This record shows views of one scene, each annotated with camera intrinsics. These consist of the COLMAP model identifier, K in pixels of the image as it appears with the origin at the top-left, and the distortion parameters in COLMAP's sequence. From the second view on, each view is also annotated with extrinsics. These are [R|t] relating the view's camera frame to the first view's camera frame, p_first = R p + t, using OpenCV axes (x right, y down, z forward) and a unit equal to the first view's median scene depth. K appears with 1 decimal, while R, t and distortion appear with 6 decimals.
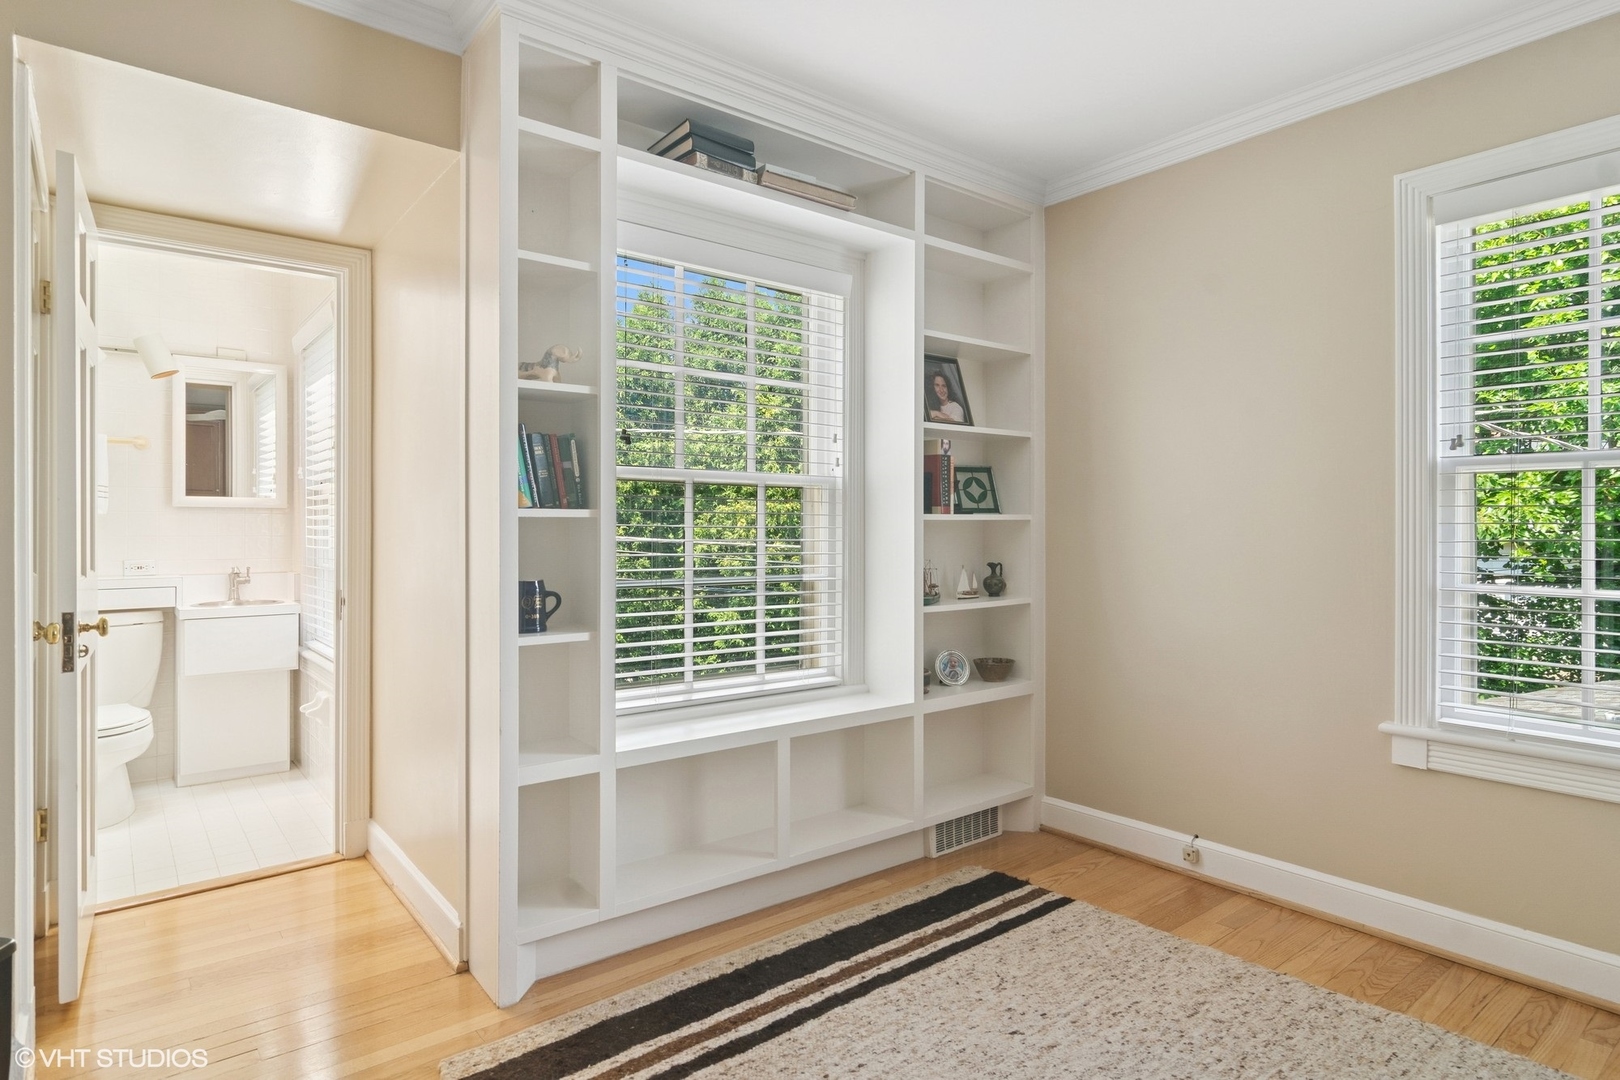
lens RADIAL K [[861.4, 0, 810.0], [0, 861.4, 540.0], [0, 0, 1]] dist [0.002516, 0.000526]
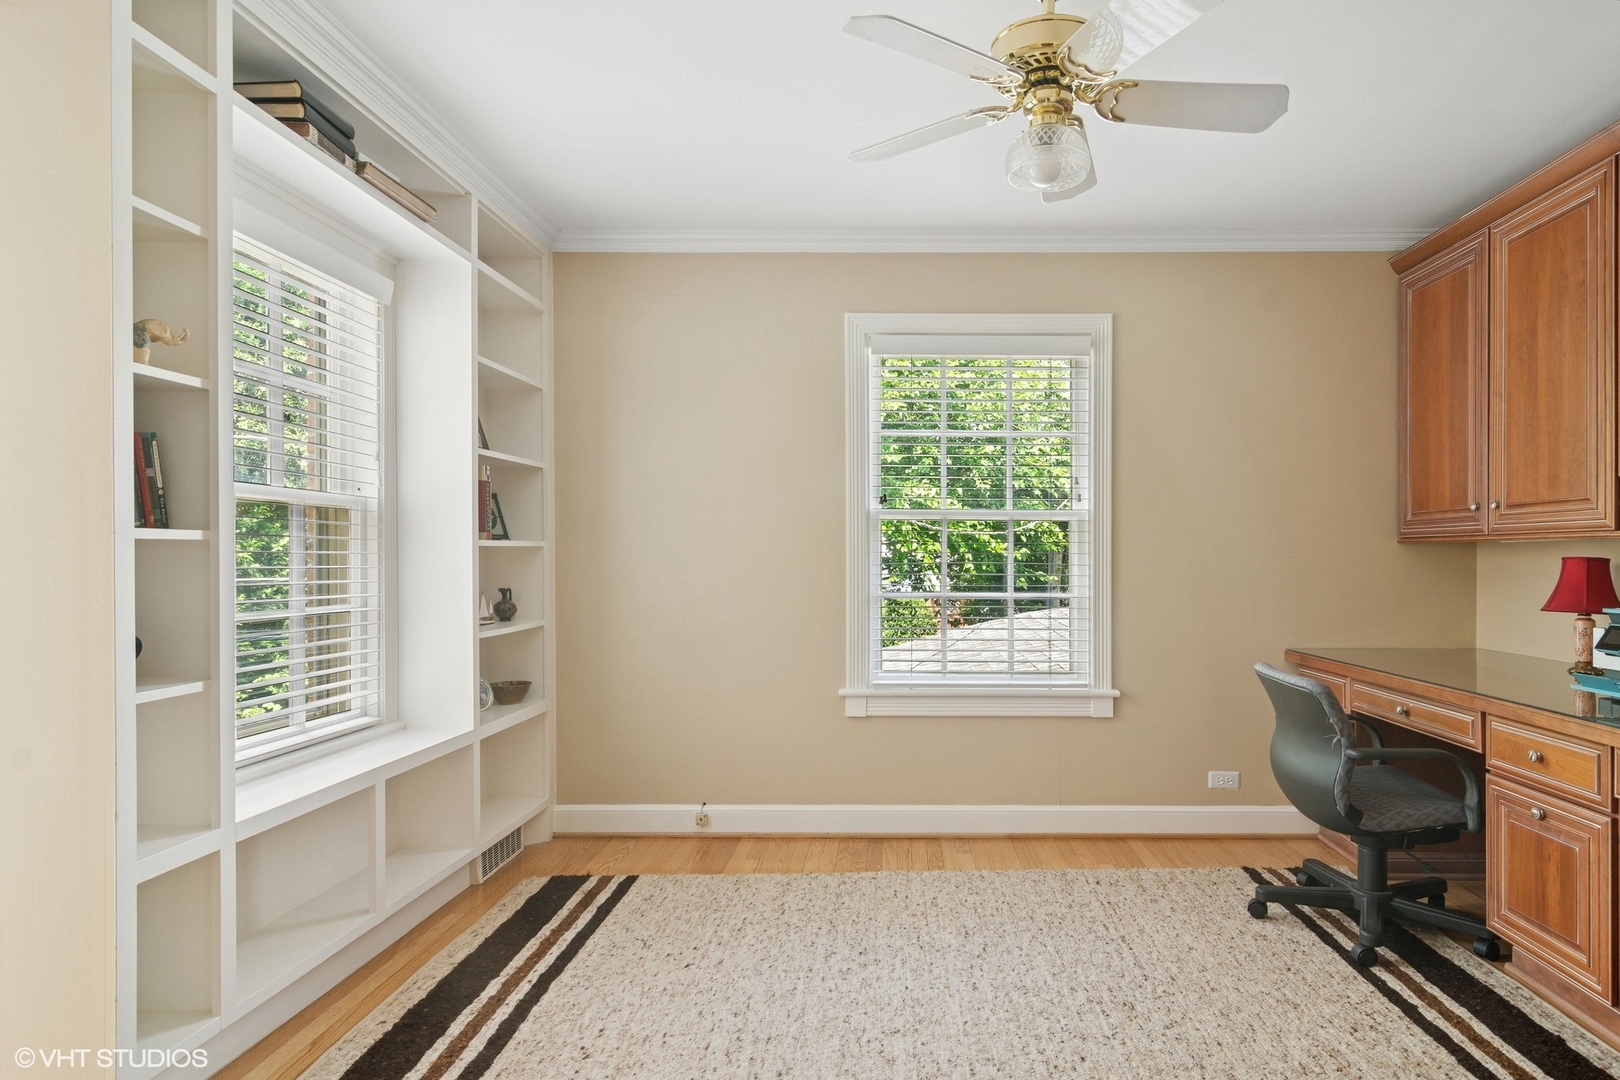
lens RADIAL K [[897.6, 0, 858.3], [0, 897.6, 574.1], [0, 0, 1]] dist [0.004113, 0.000188]
pose [[0.664550, -0.013788, 0.747116, -0.410184], [0.007033, 0.999901, 0.012197, -0.000256], [-0.747210, -0.002851, 0.664582, -0.023196]]
